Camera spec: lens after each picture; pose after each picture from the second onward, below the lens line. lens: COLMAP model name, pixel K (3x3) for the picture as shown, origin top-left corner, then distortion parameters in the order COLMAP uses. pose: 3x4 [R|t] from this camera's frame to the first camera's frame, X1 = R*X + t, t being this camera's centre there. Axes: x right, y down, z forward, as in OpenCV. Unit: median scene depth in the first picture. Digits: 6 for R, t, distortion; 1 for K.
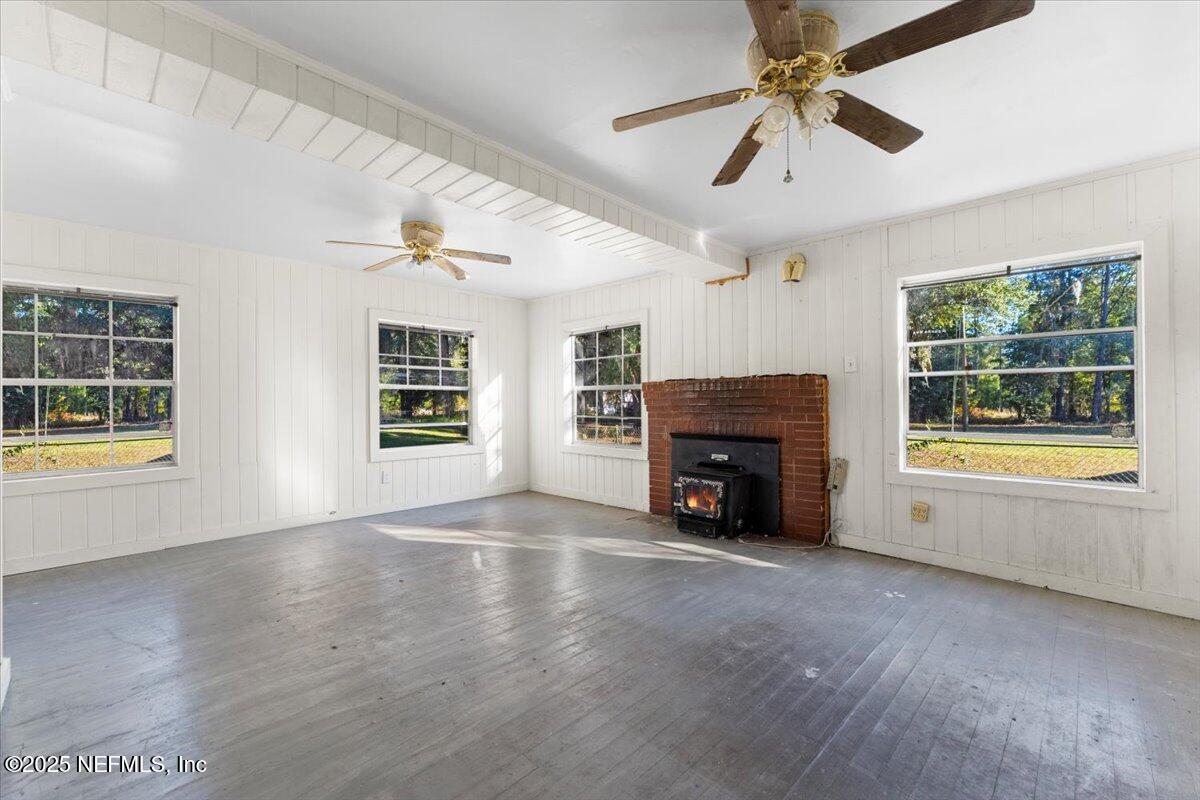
lens RADIAL K [[499.5, 0, 593.3], [0, 499.5, 402.6], [0, 0, 1]] dist [0.000548, 0.000411]
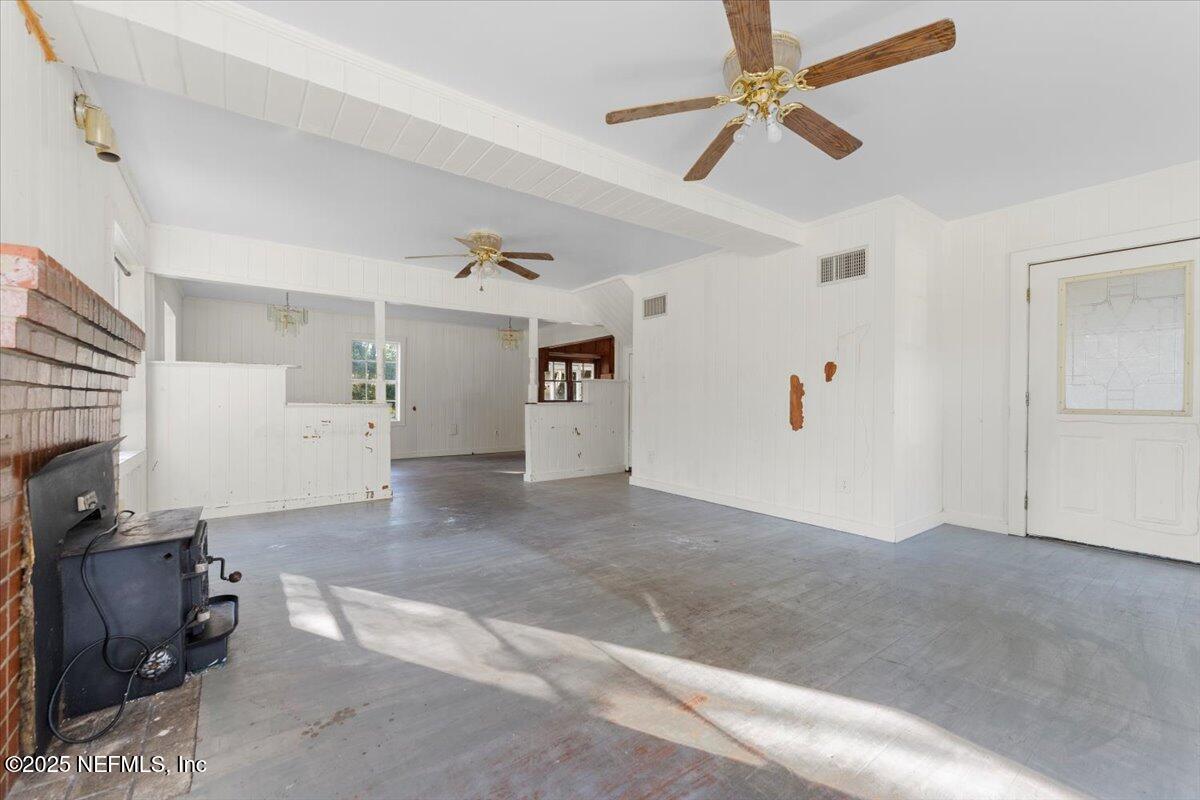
lens RADIAL K [[499.5, 0, 595.6], [0, 499.5, 402.0], [0, 0, 1]] dist [0.000548, 0.000411]
pose [[-0.987885, 0.005534, 0.155090, -0.216426], [0.005790, 0.999983, 0.001196, 0.034618], [-0.155080, 0.002080, -0.987900, 1.403064]]
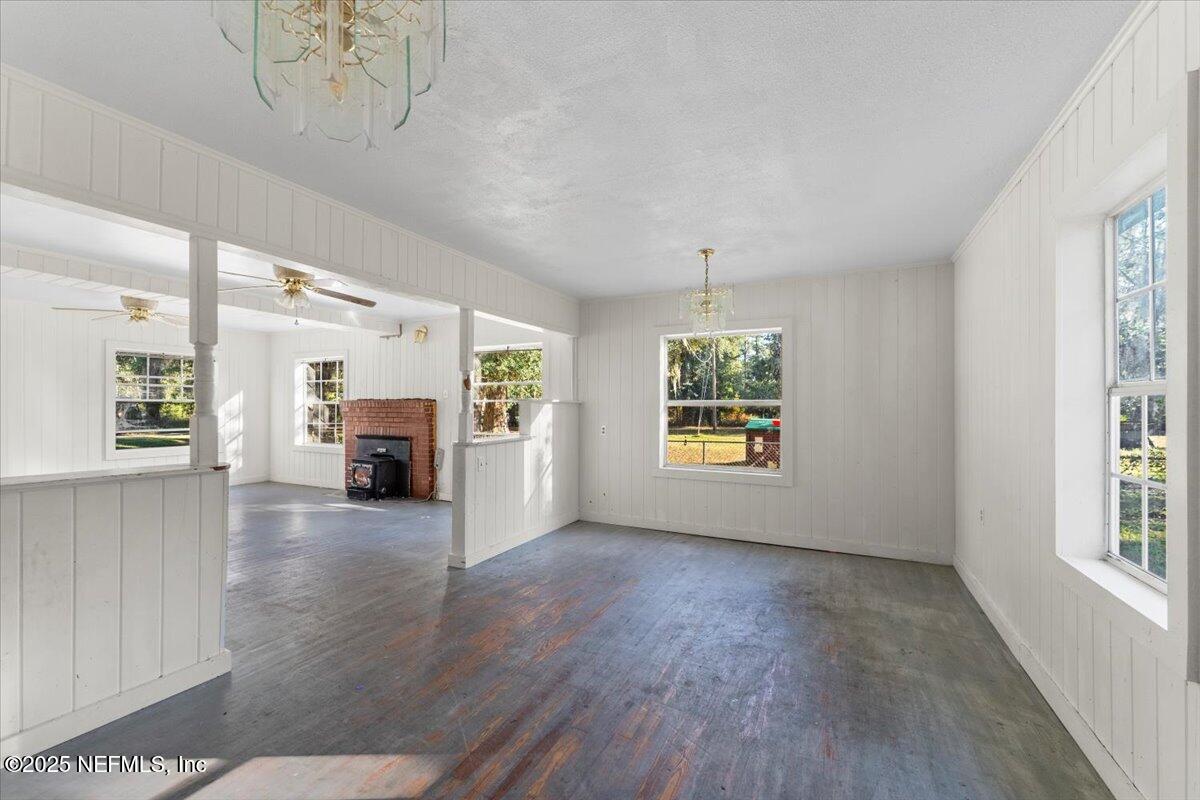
lens RADIAL K [[499.5, 0, 602.9], [0, 499.5, 402.7], [0, 0, 1]] dist [0.000548, 0.000411]
pose [[0.954203, 0.009791, 0.299000, 0.470651], [-0.007127, 0.999925, -0.009999, -0.030131], [-0.299075, 0.007410, 0.954201, -0.742443]]
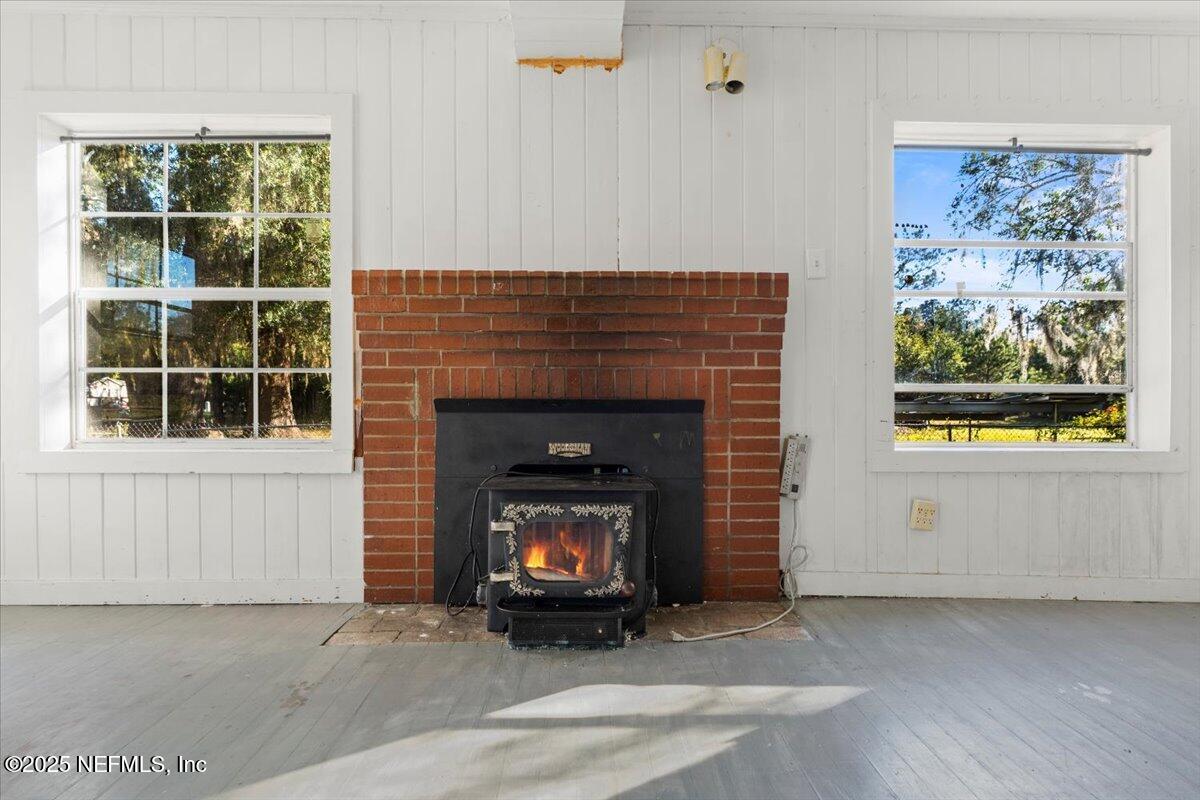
lens RADIAL K [[569.8, 0, 588.7], [0, 569.8, 404.5], [0, 0, 1]] dist [-0.005587, -0.000646]
pose [[0.705627, 0.001966, 0.708581, -0.098551], [-0.005937, 0.999977, 0.003138, 0.071479], [-0.708559, -0.006421, 0.705622, 0.666416]]
